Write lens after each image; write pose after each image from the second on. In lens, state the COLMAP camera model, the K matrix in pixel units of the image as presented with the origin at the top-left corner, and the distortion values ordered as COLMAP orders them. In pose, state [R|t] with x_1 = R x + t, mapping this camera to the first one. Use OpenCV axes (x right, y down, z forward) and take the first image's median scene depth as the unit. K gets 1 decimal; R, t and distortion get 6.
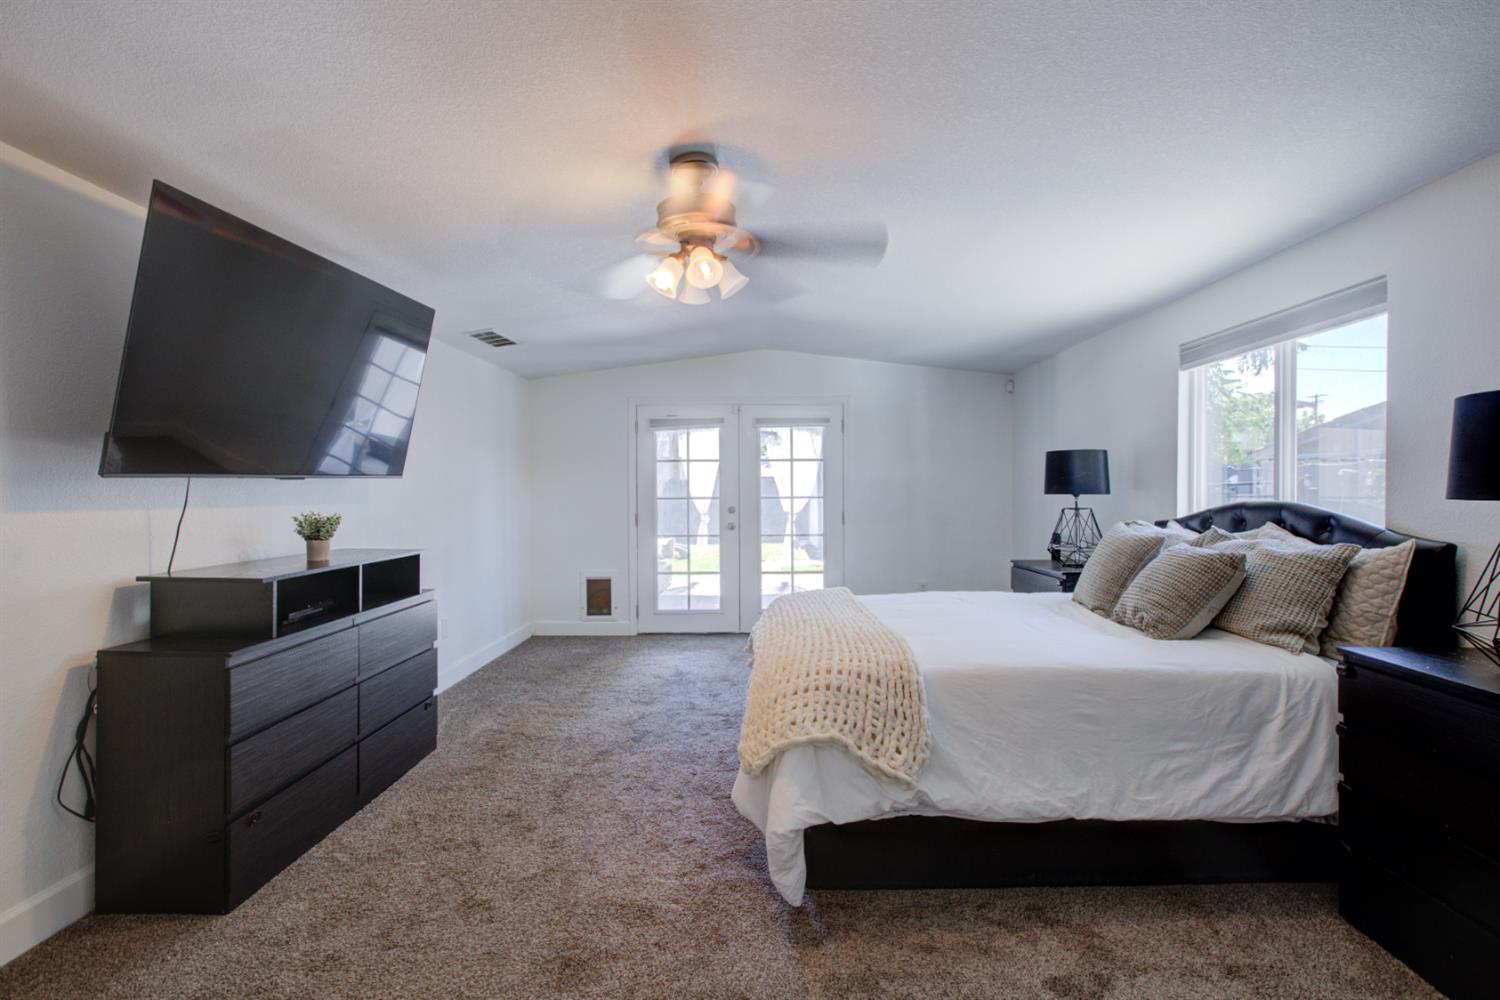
lens RADIAL K [[693.8, 0, 760.1], [0, 693.8, 496.8], [0, 0, 1]] dist [-0.005033, 0.002871]
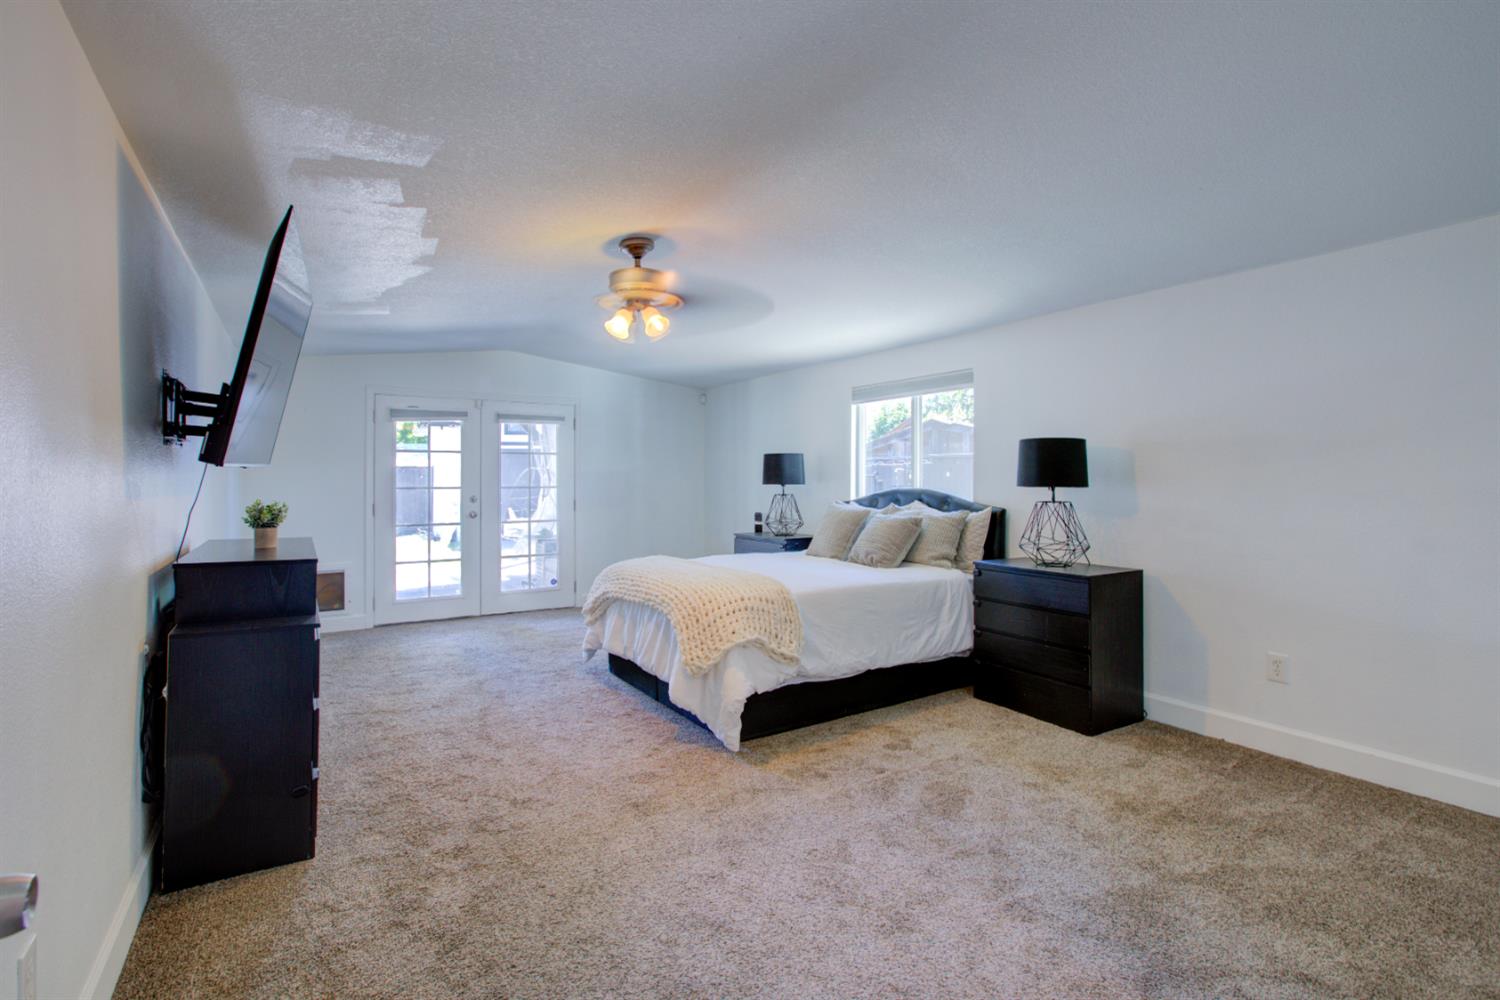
lens RADIAL K [[693.8, 0, 740.0], [0, 693.8, 483.9], [0, 0, 1]] dist [-0.005033, 0.002871]
pose [[0.844989, 0.001938, 0.534780, -0.647717], [0.001177, 0.999984, -0.005485, 0.005131], [-0.534782, 0.005264, 0.844974, -0.259694]]
